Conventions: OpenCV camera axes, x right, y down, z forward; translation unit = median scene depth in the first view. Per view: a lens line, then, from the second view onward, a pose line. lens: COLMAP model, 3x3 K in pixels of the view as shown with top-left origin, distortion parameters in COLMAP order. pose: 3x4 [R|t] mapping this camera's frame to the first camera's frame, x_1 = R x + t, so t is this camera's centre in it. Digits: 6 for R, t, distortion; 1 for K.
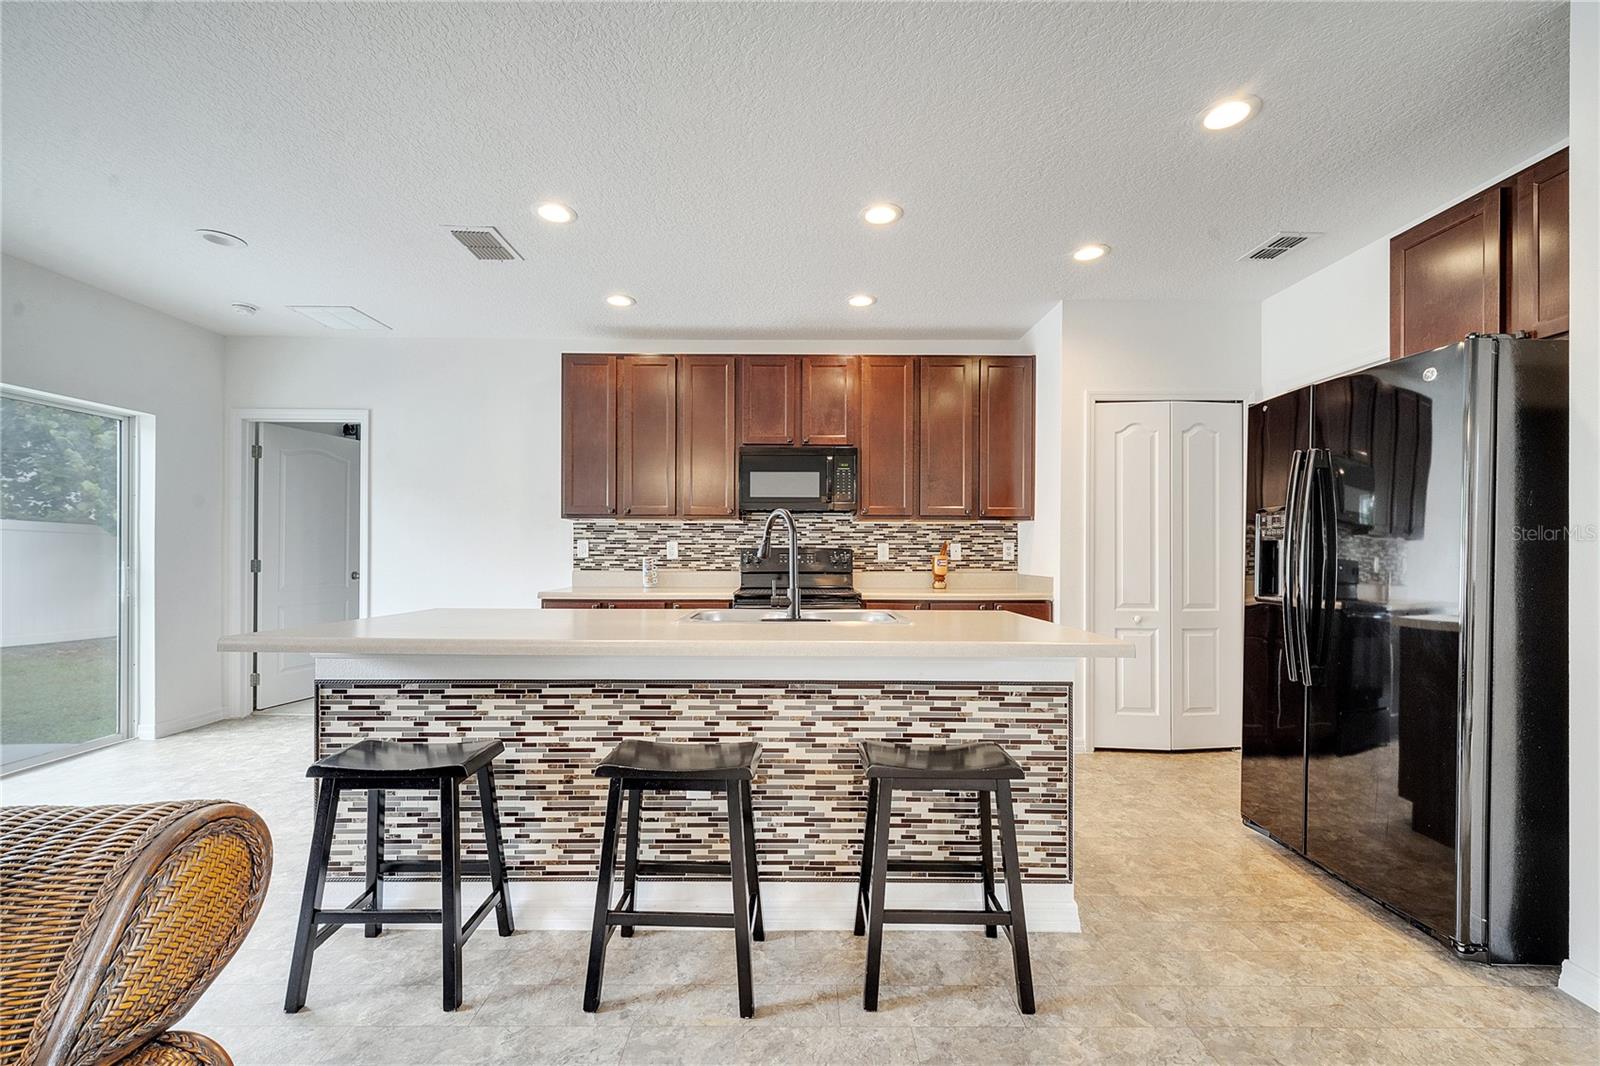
lens RADIAL K [[652.0, 0, 793.3], [0, 652.0, 549.8], [0, 0, 1]] dist [0.008828, -0.002077]
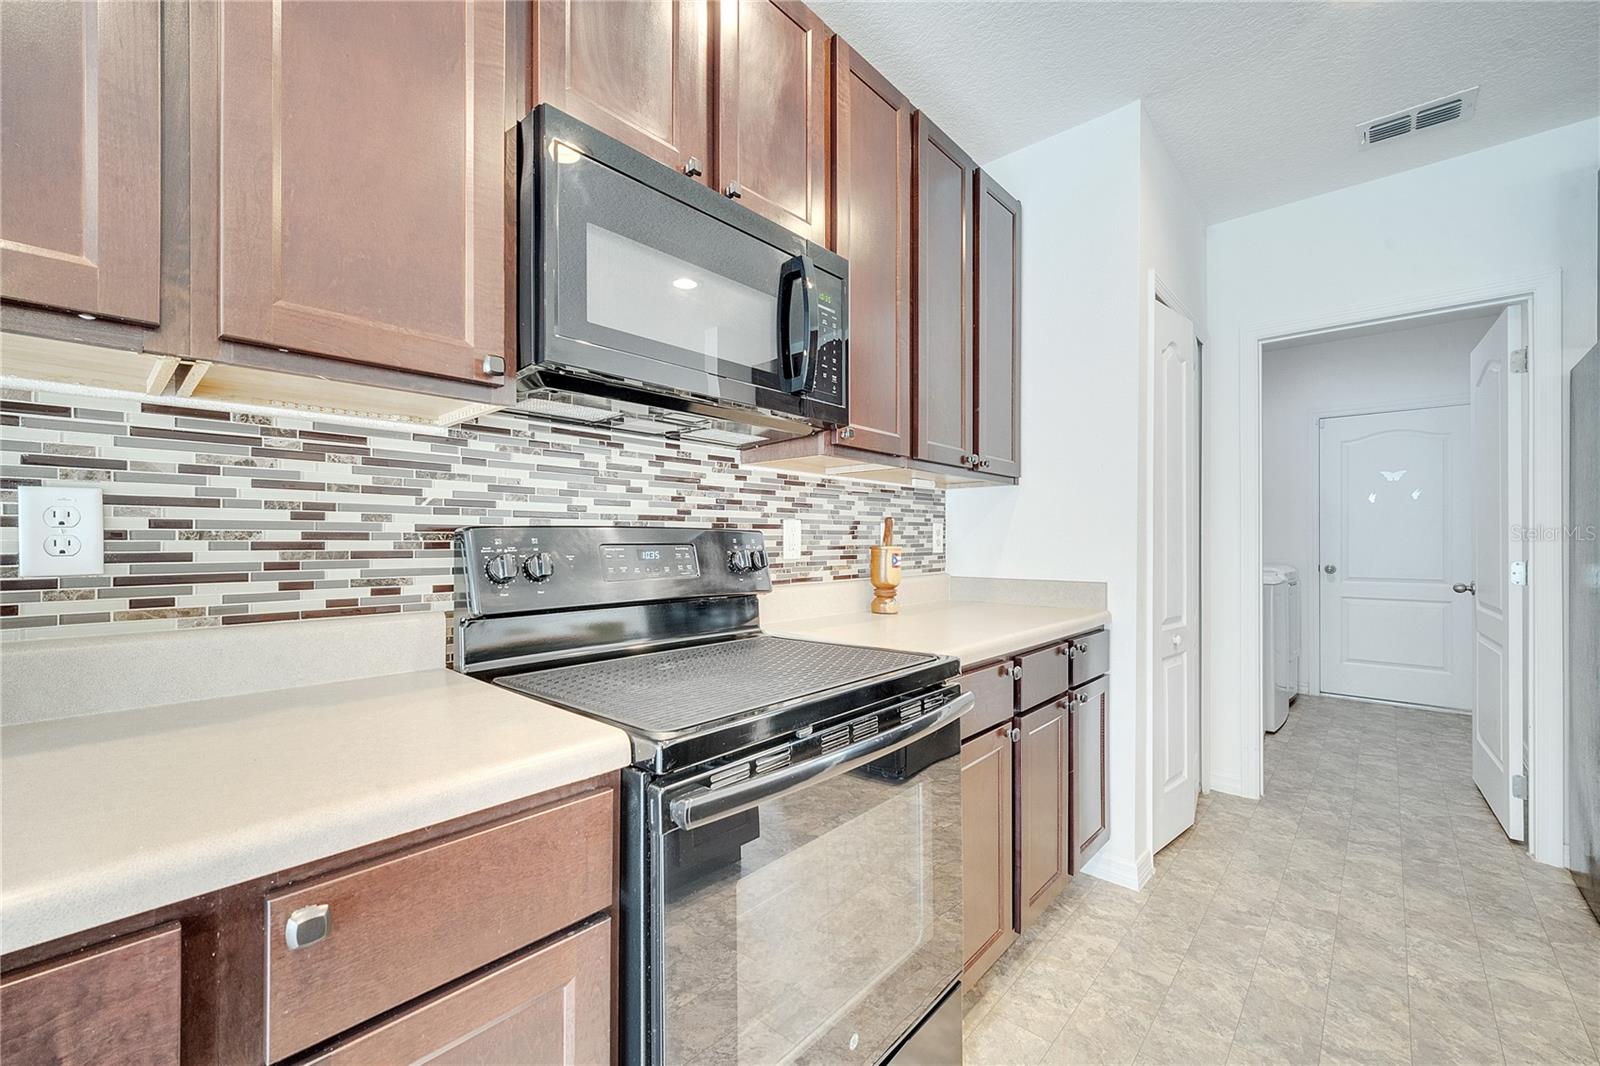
lens RADIAL K [[652.0, 0, 796.0], [0, 652.0, 538.3], [0, 0, 1]] dist [0.008828, -0.002077]
pose [[0.673635, 0.000287, 0.739064, -0.182808], [0.003181, 0.999990, -0.003287, 0.004145], [-0.739057, 0.004565, 0.673627, 0.705206]]
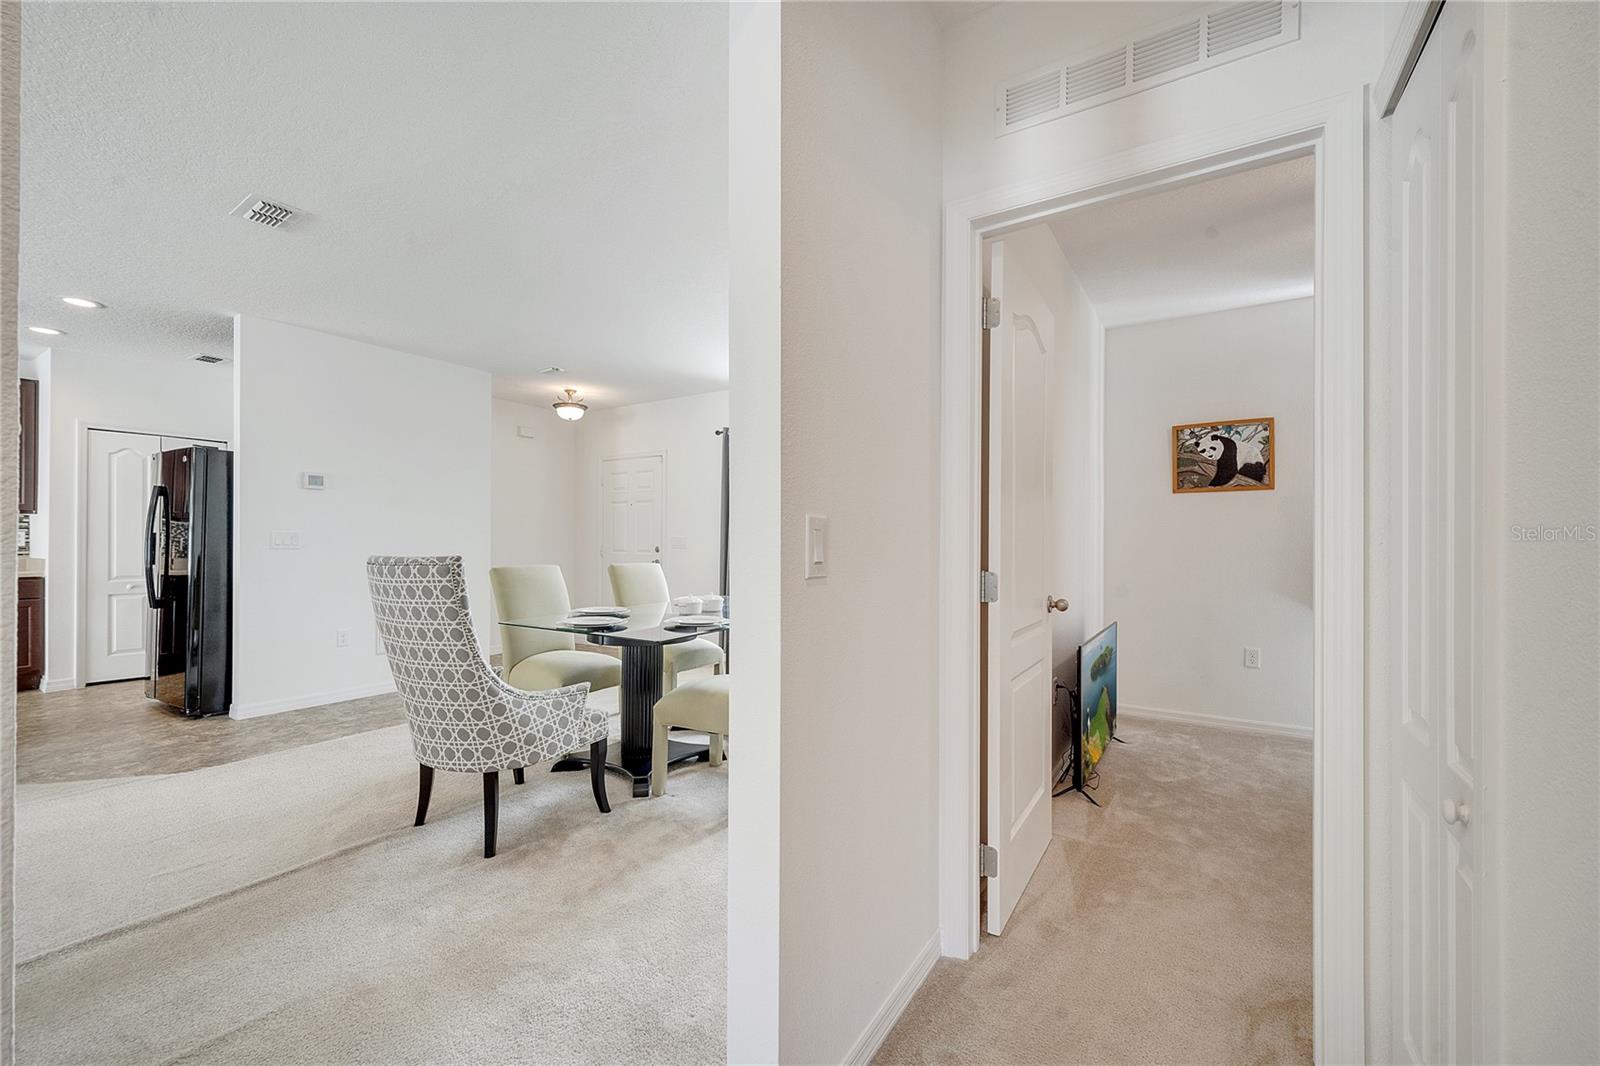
lens RADIAL K [[652.0, 0, 793.8], [0, 652.0, 539.8], [0, 0, 1]] dist [0.008828, -0.002077]
pose [[0.548801, 0.002590, 0.835949, 0.107031], [-0.003022, 0.999995, -0.001115, 0.001258], [-0.835948, -0.001914, 0.548806, -0.822431]]
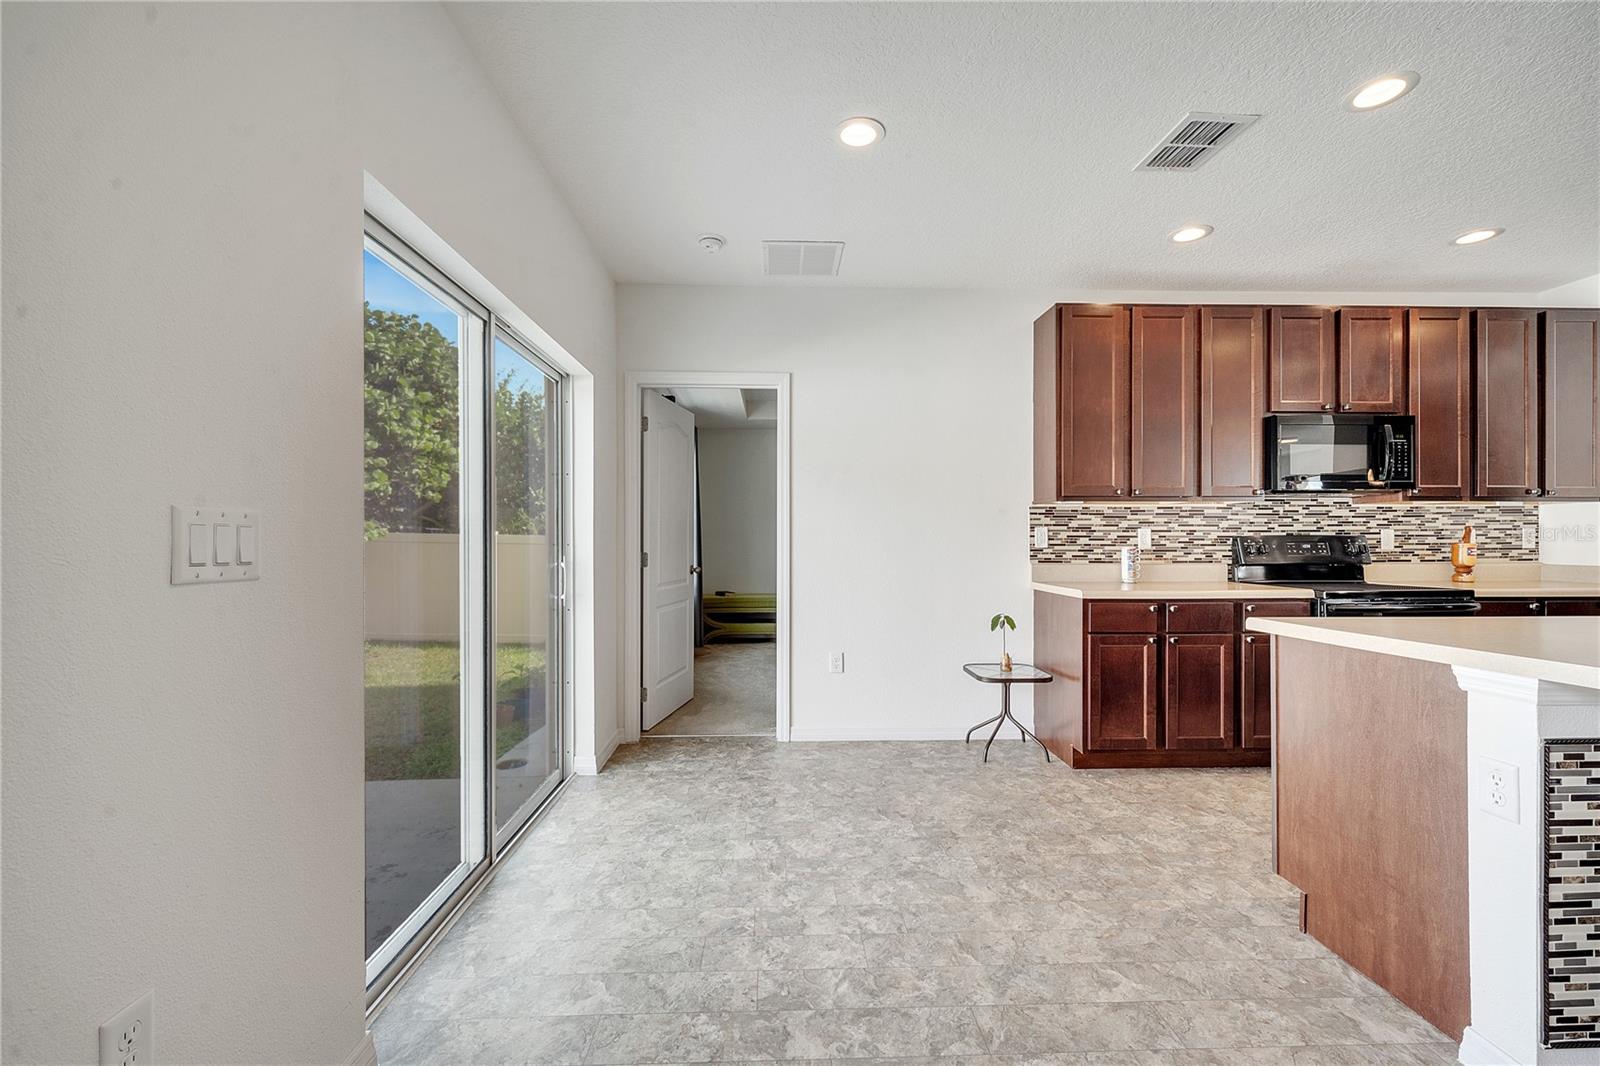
lens RADIAL K [[652.0, 0, 794.2], [0, 652.0, 536.6], [0, 0, 1]] dist [0.008828, -0.002077]
pose [[0.999409, -0.004698, 0.034053, -0.670873], [0.004775, 0.999986, -0.002188, -0.002412], [-0.034042, 0.002349, 0.999418, 0.166017]]
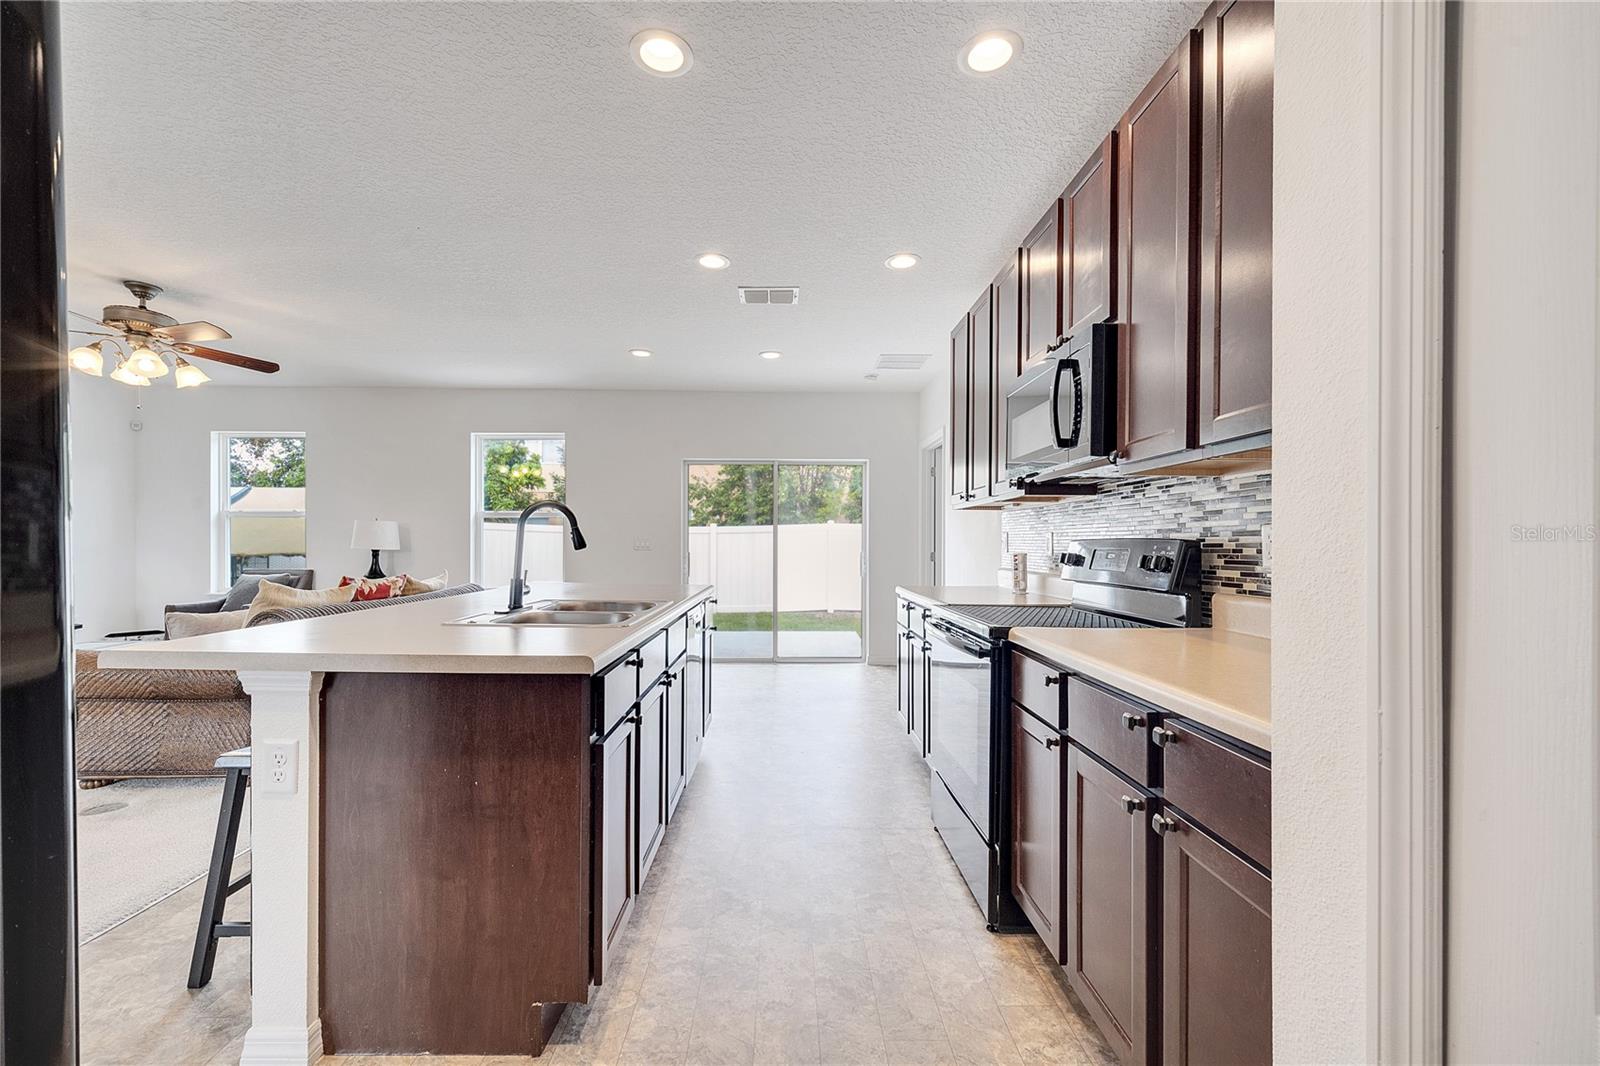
lens RADIAL K [[652.0, 0, 796.9], [0, 652.0, 543.3], [0, 0, 1]] dist [0.008828, -0.002077]
pose [[0.018038, -0.004165, -0.999829, 0.520451], [-0.003709, 0.999984, -0.004233, 0.004169], [0.999830, 0.003784, 0.018023, 0.713243]]
